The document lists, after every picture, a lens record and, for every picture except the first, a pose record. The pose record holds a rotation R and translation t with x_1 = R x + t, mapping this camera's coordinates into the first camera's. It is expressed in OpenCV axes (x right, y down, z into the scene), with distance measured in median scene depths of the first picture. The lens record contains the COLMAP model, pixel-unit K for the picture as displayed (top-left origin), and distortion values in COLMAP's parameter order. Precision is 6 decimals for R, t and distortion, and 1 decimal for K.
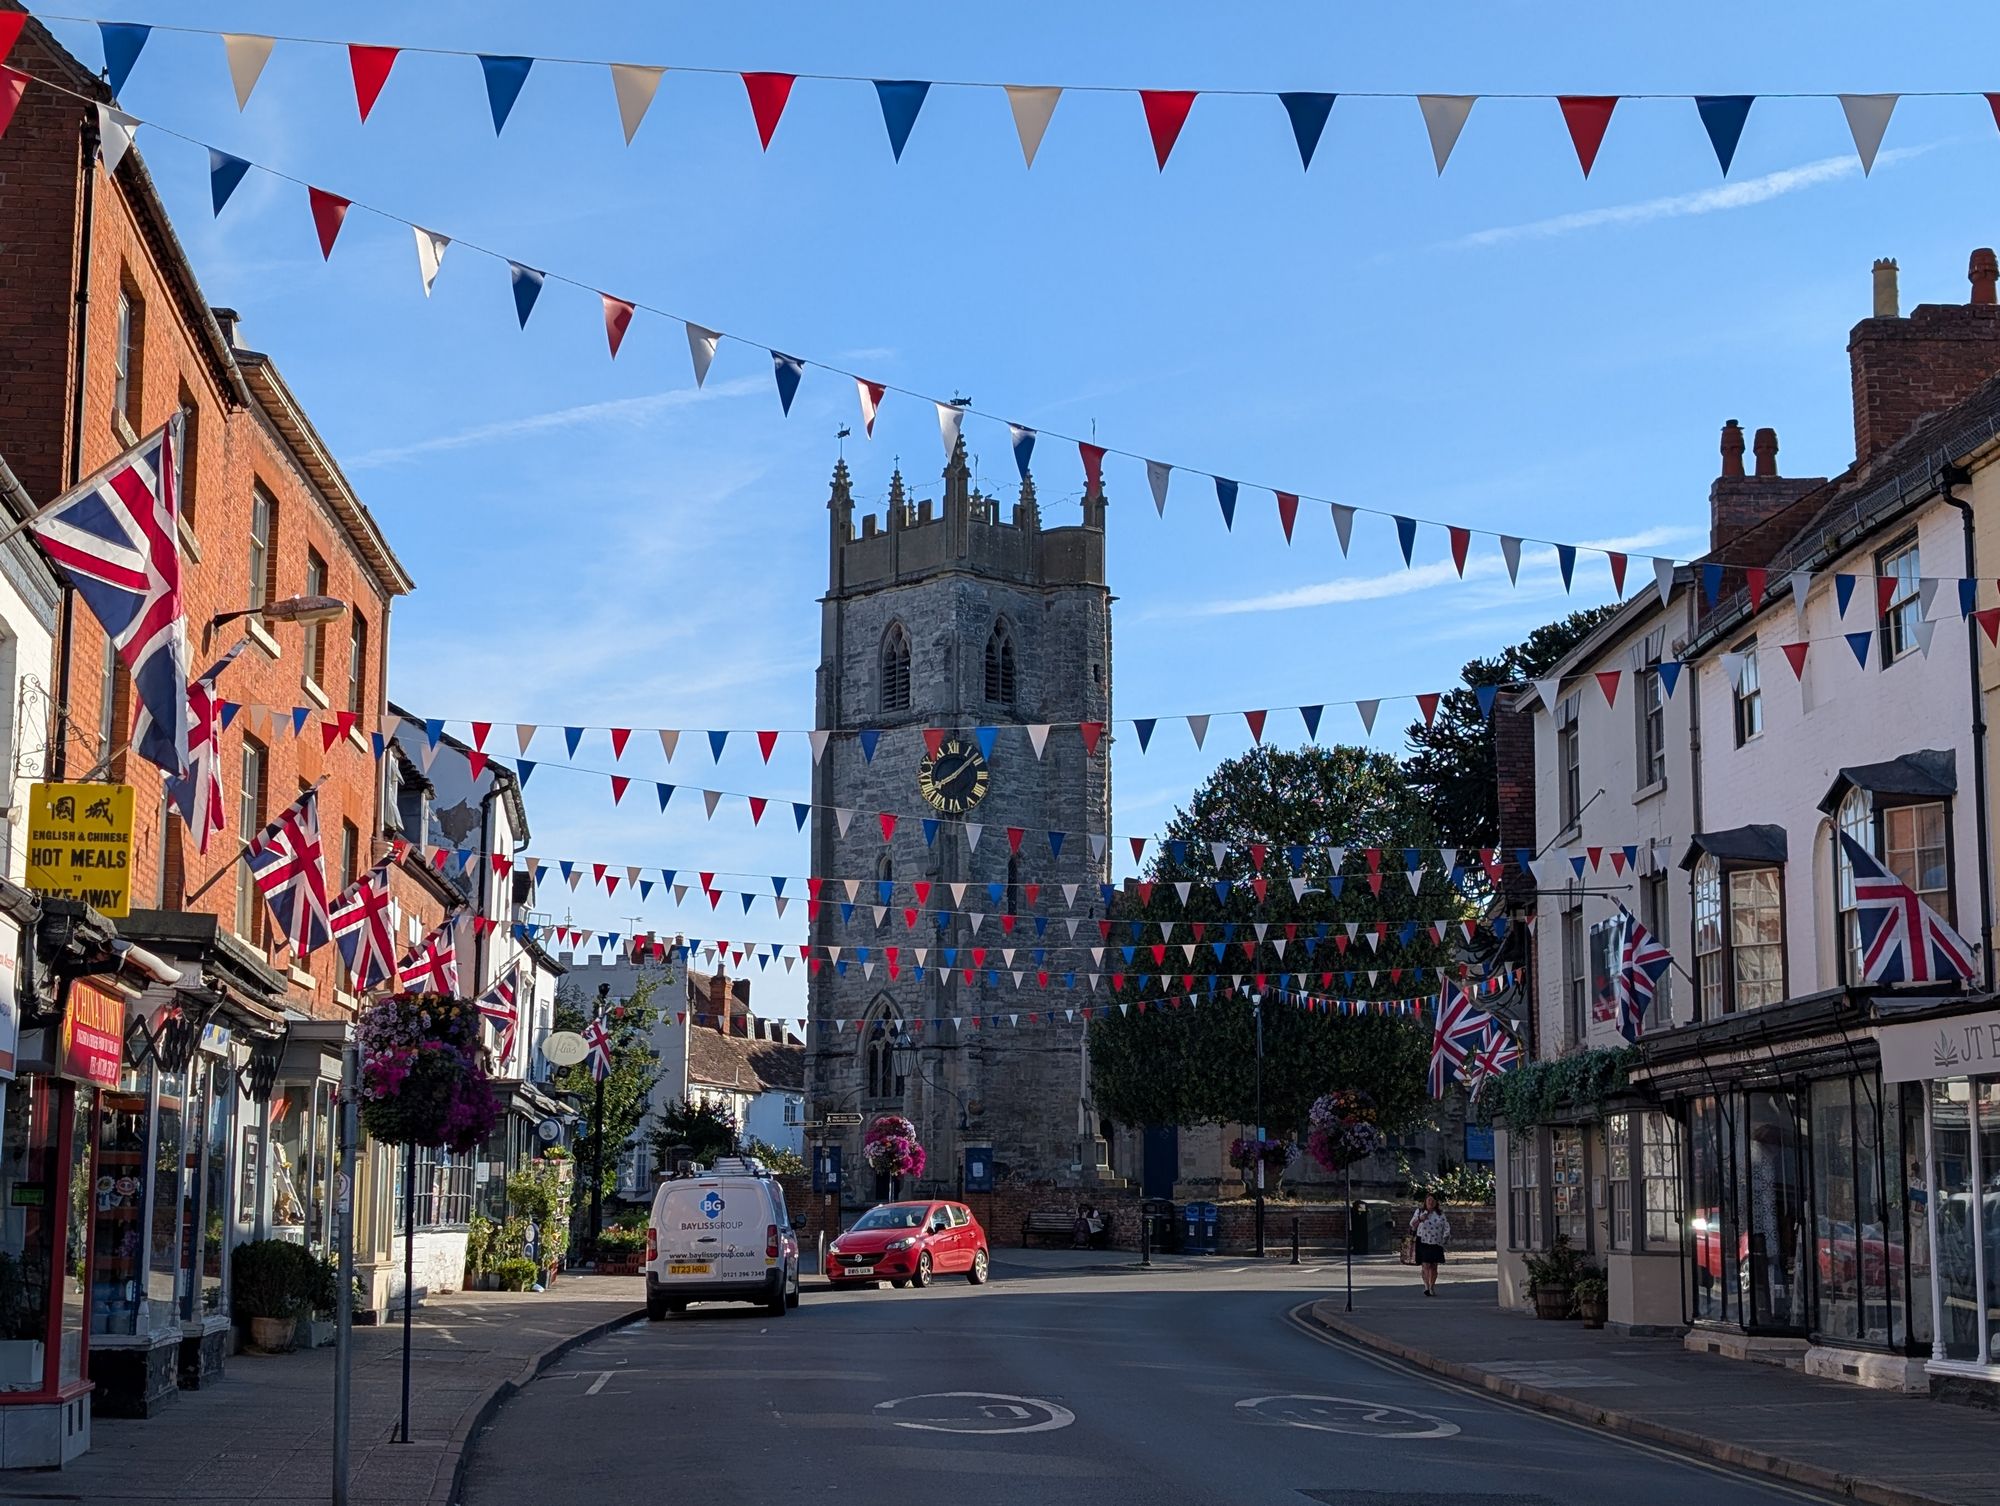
lens RADIAL K [[3120.3, 0, 1000.0], [0, 3120.3, 753.0], [0, 0, 1]] dist [0.133170, -0.576381]
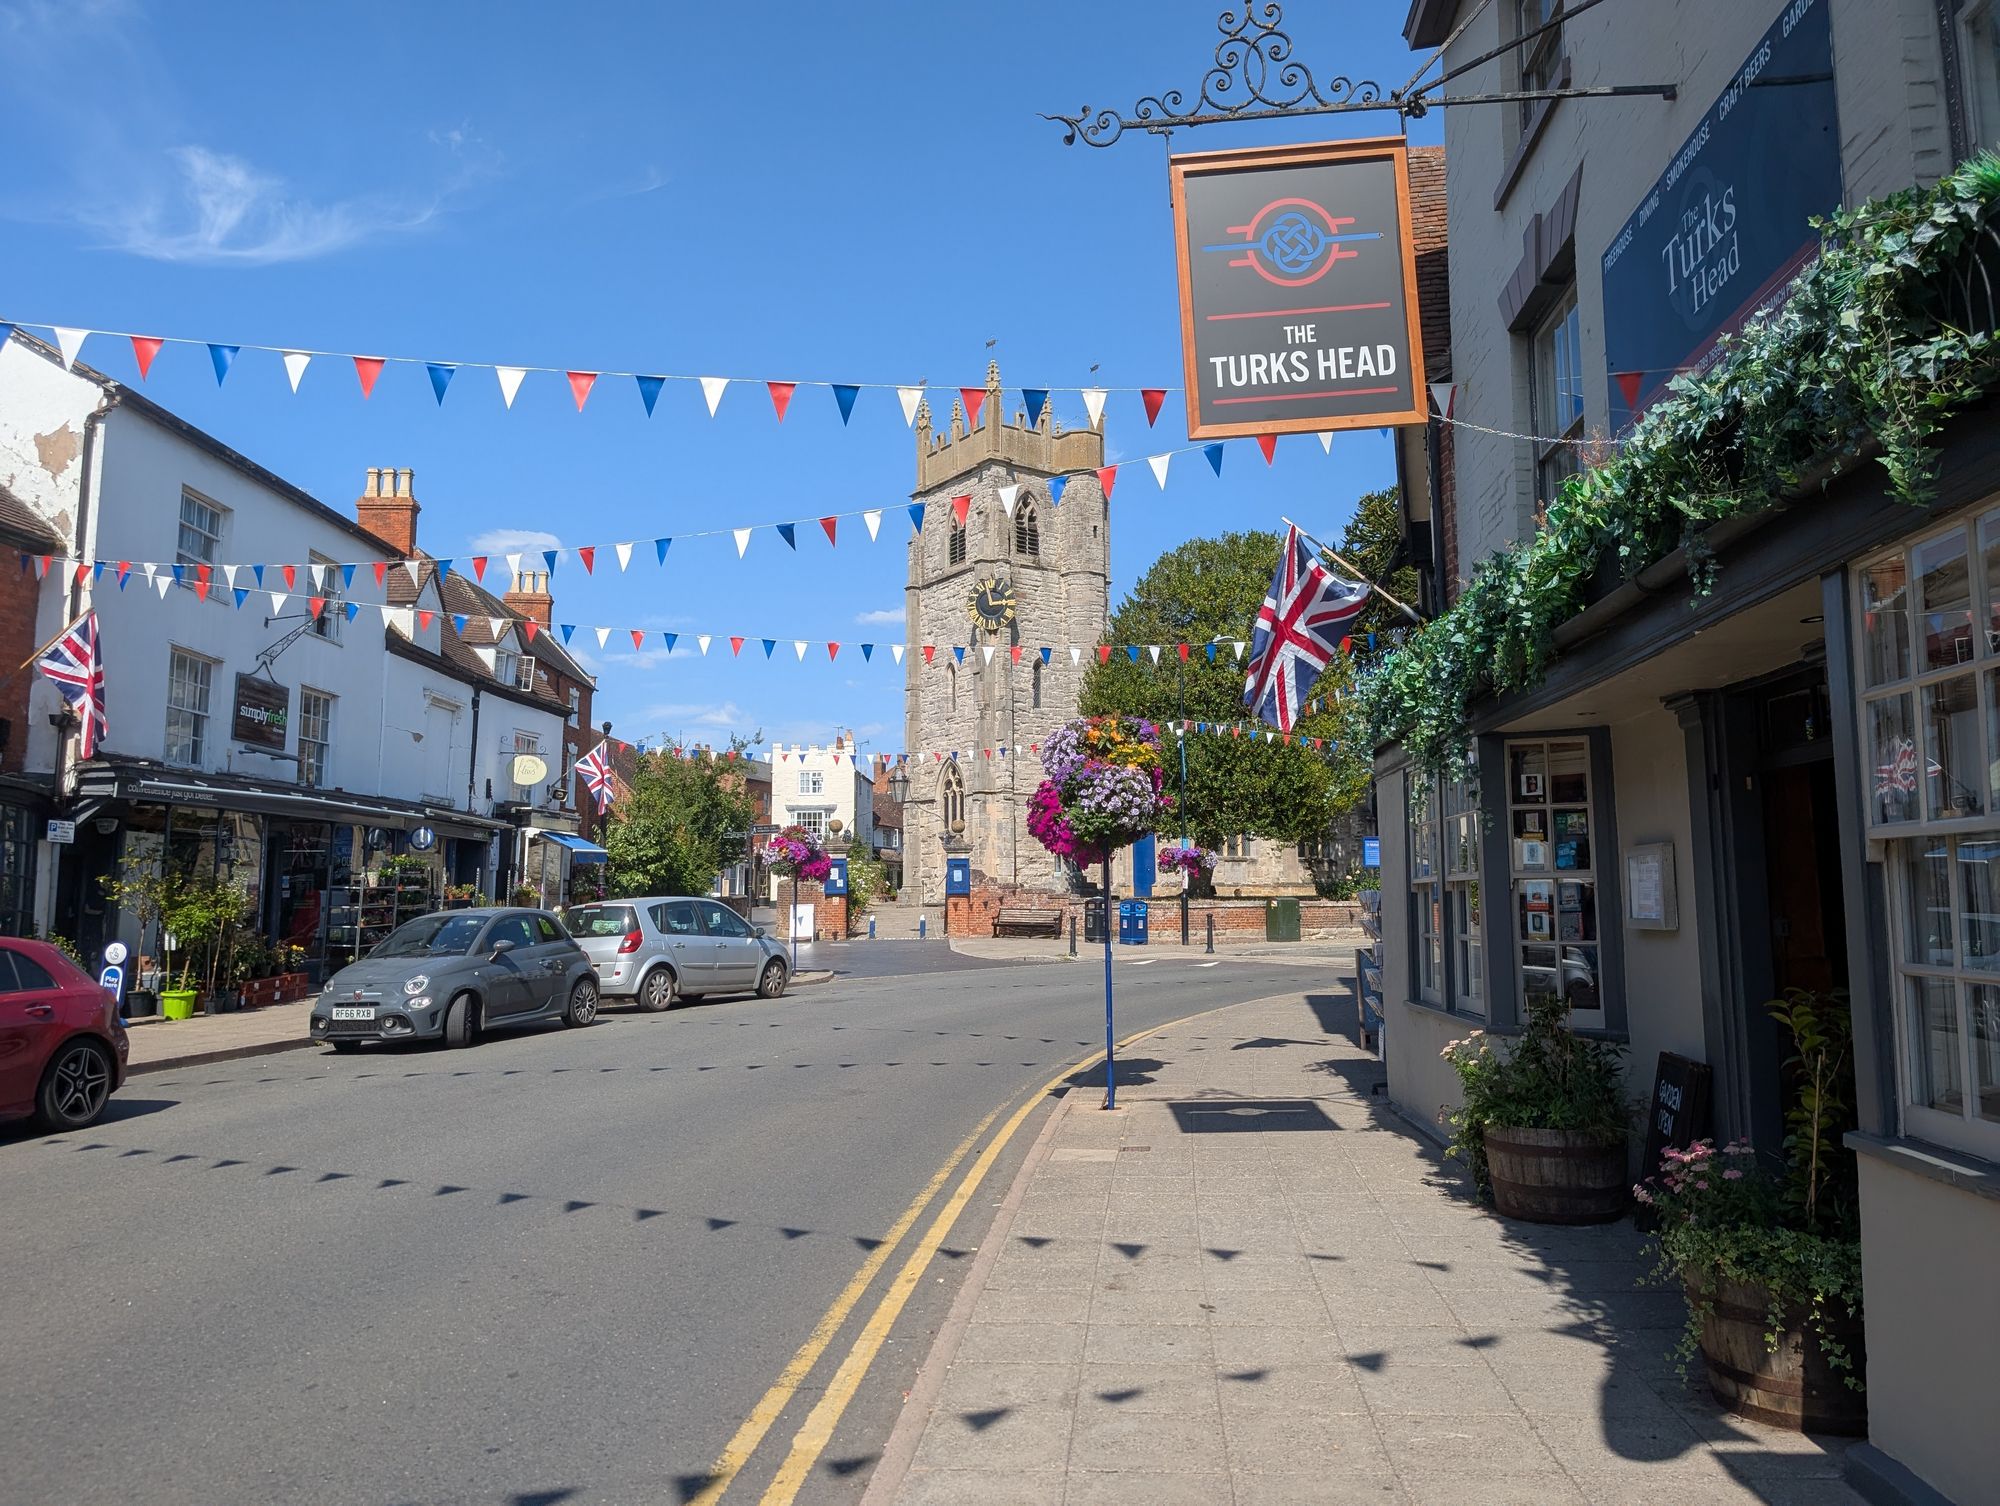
lens RADIAL K [[1408.0, 0, 1000.0], [0, 1408.0, 753.0], [0, 0, 1]] dist [-0.002724, -0.000240]
pose [[0.993875, -0.022175, -0.108259, 0.048192], [0.026676, 0.998831, 0.040302, 0.042101], [0.107239, -0.042943, 0.993305, 0.302242]]
